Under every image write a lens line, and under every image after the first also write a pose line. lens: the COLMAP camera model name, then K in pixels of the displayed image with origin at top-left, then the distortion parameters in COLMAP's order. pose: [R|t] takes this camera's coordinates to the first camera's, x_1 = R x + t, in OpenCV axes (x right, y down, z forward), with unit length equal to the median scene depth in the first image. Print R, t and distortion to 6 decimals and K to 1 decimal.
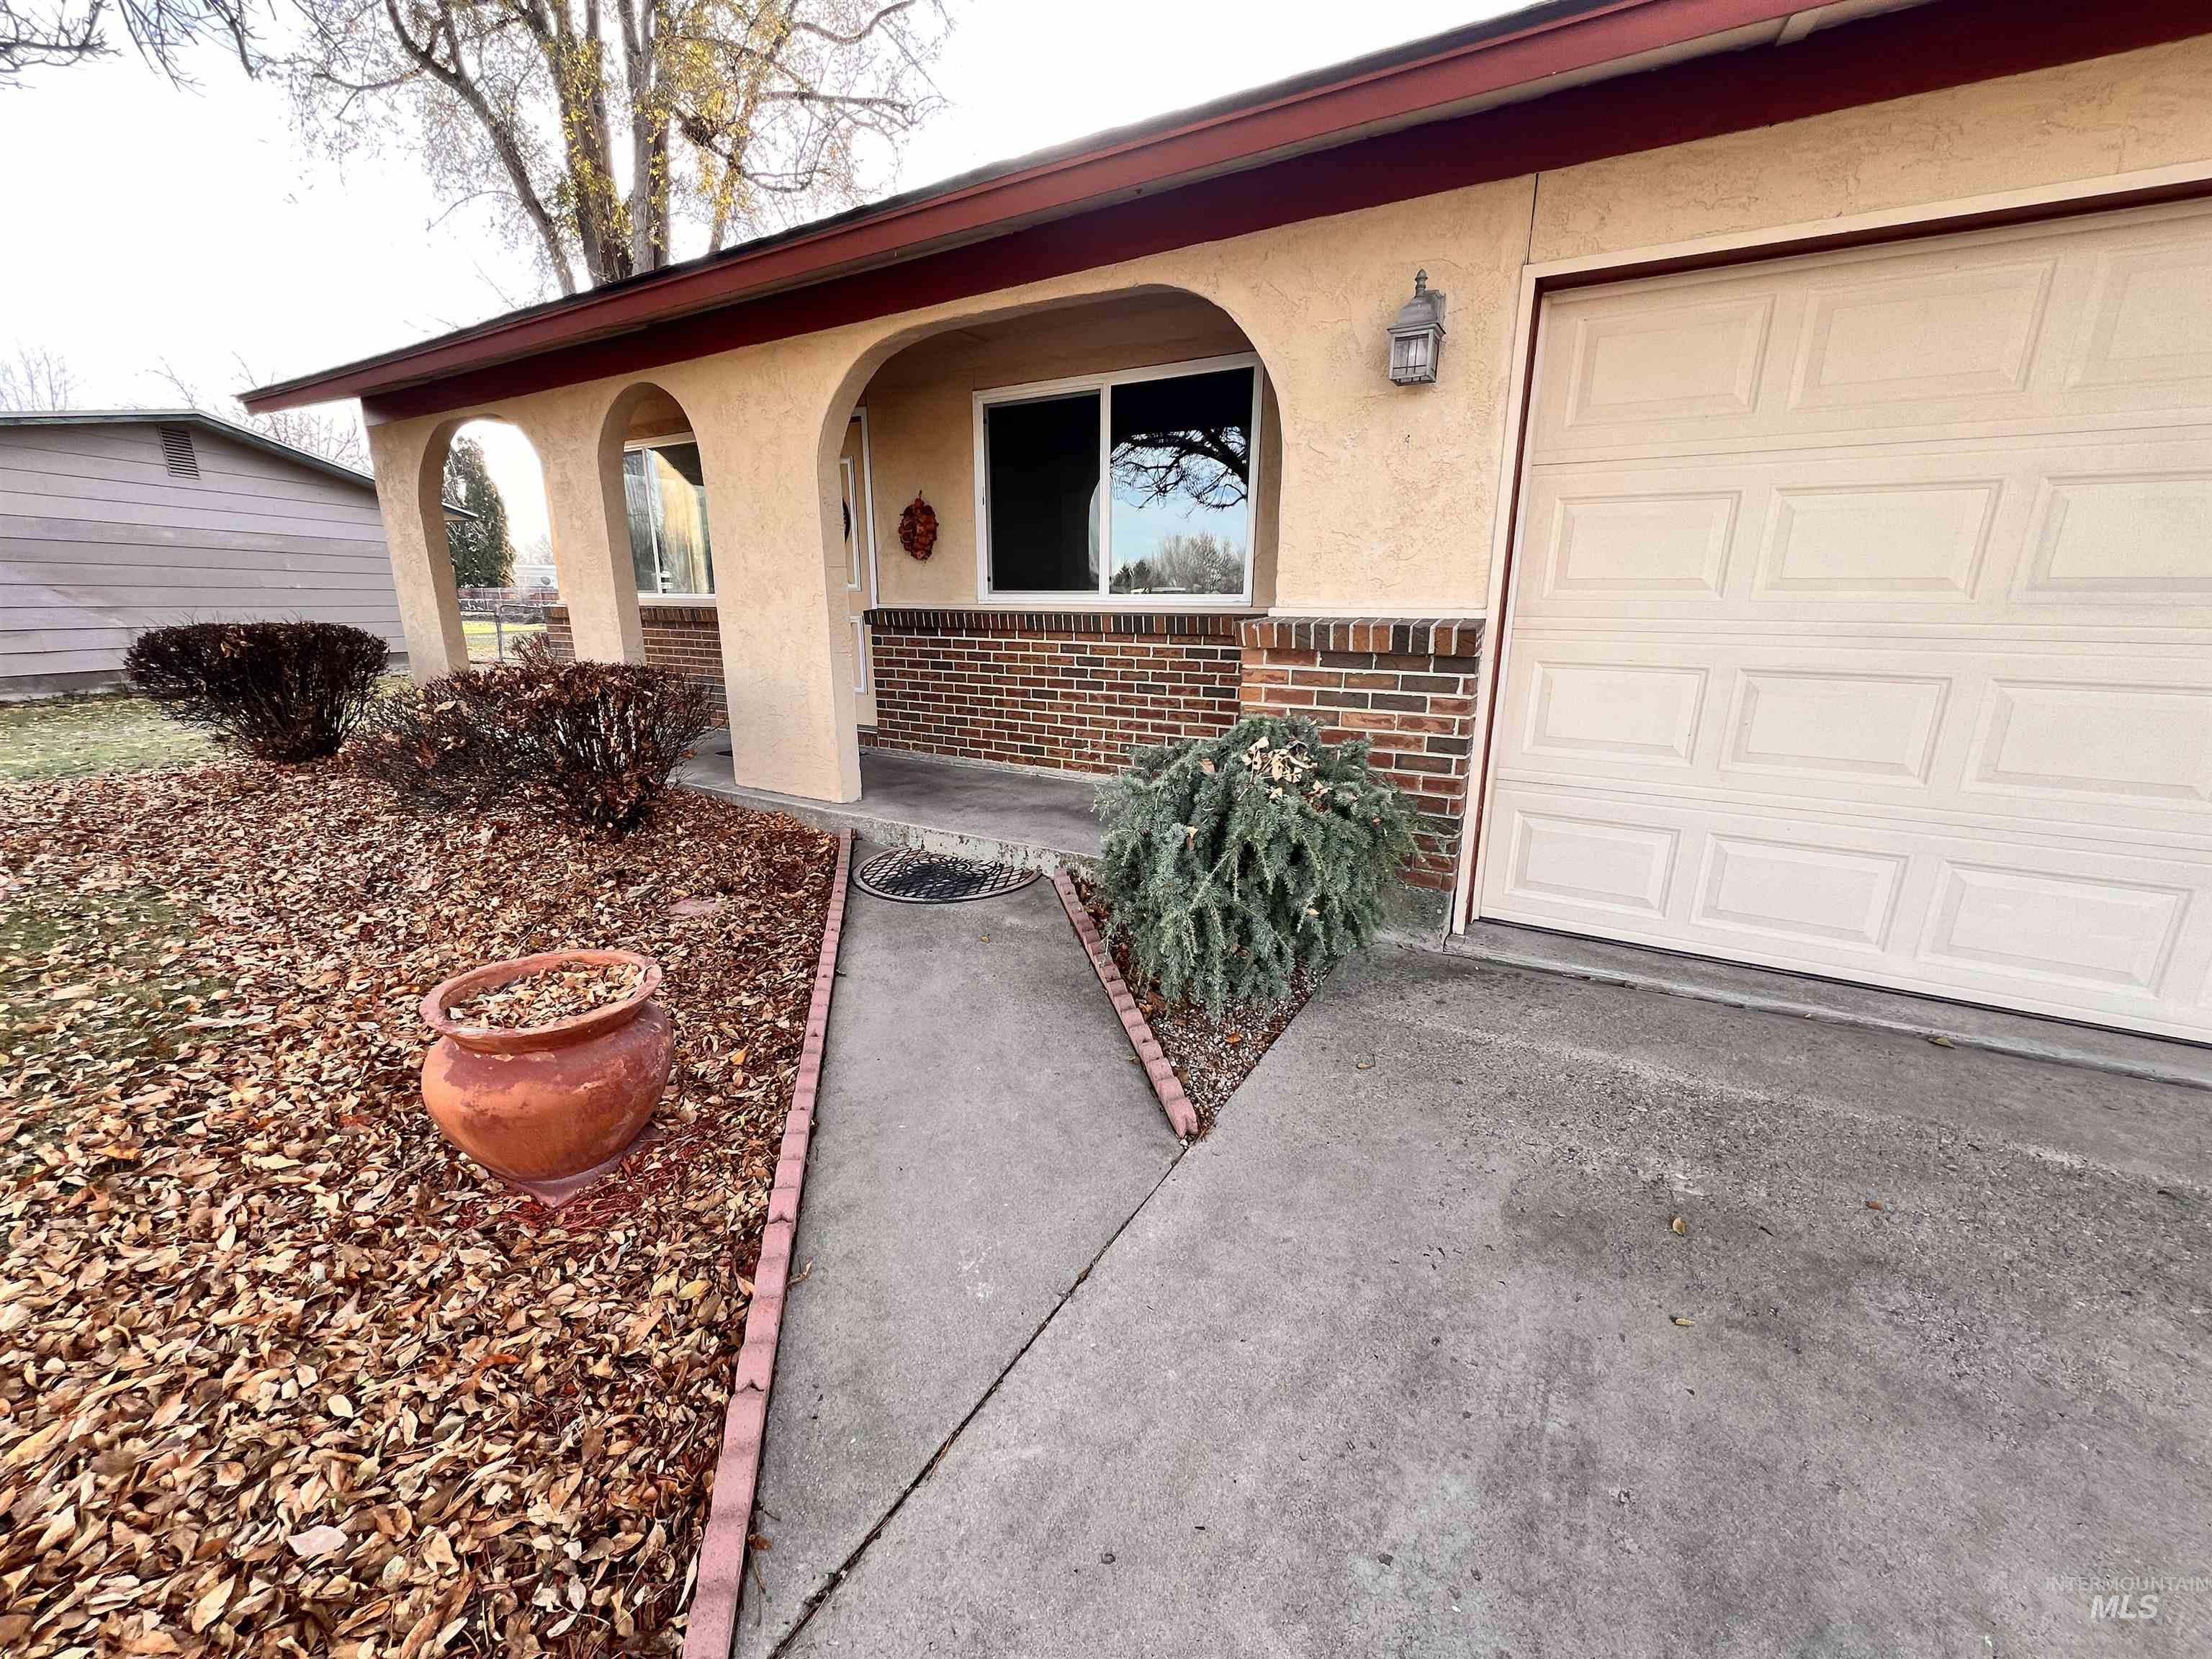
lens RADIAL K [[881.1, 0, 1110.0], [0, 881.1, 832.1], [0, 0, 1]] dist [-0.000991, 0.000170]
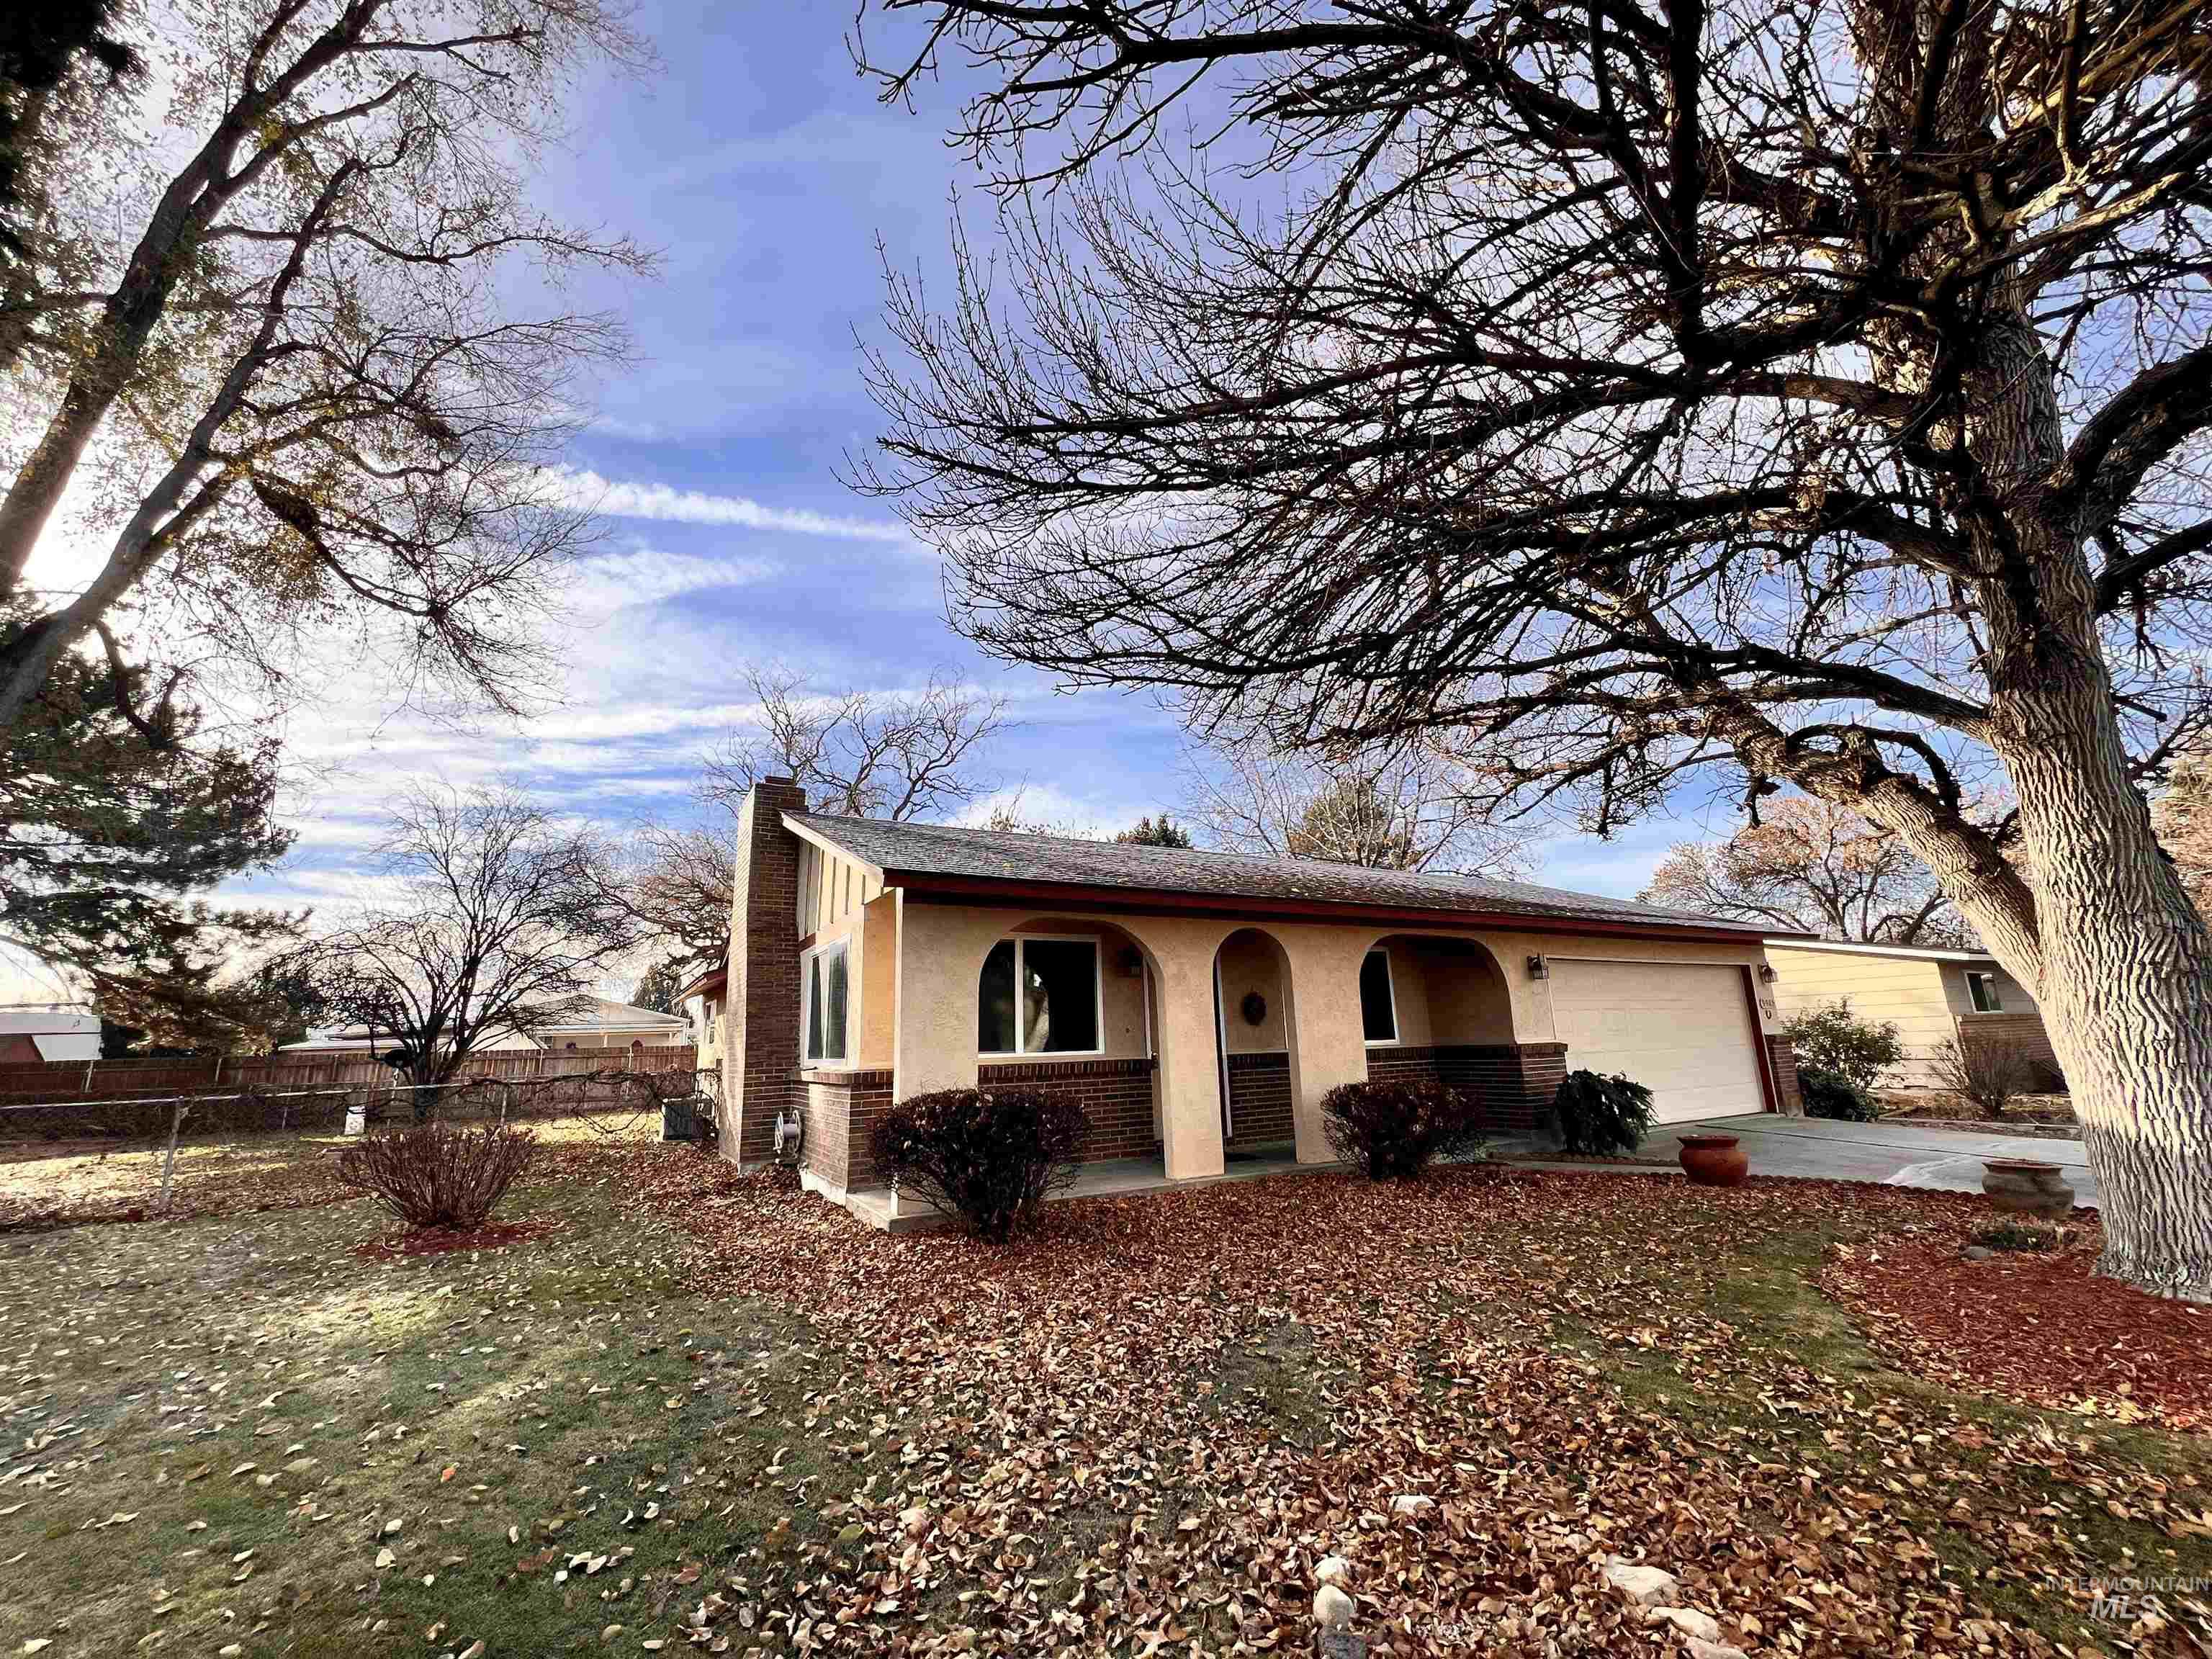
lens RADIAL K [[881.1, 0, 1108.7], [0, 881.1, 838.8], [0, 0, 1]] dist [-0.000991, 0.000170]
pose [[0.499095, 0.175718, 0.848545, -1.821647], [0.256583, 0.905347, -0.338397, -0.122300], [-0.827689, 0.386614, 0.406767, 0.369541]]
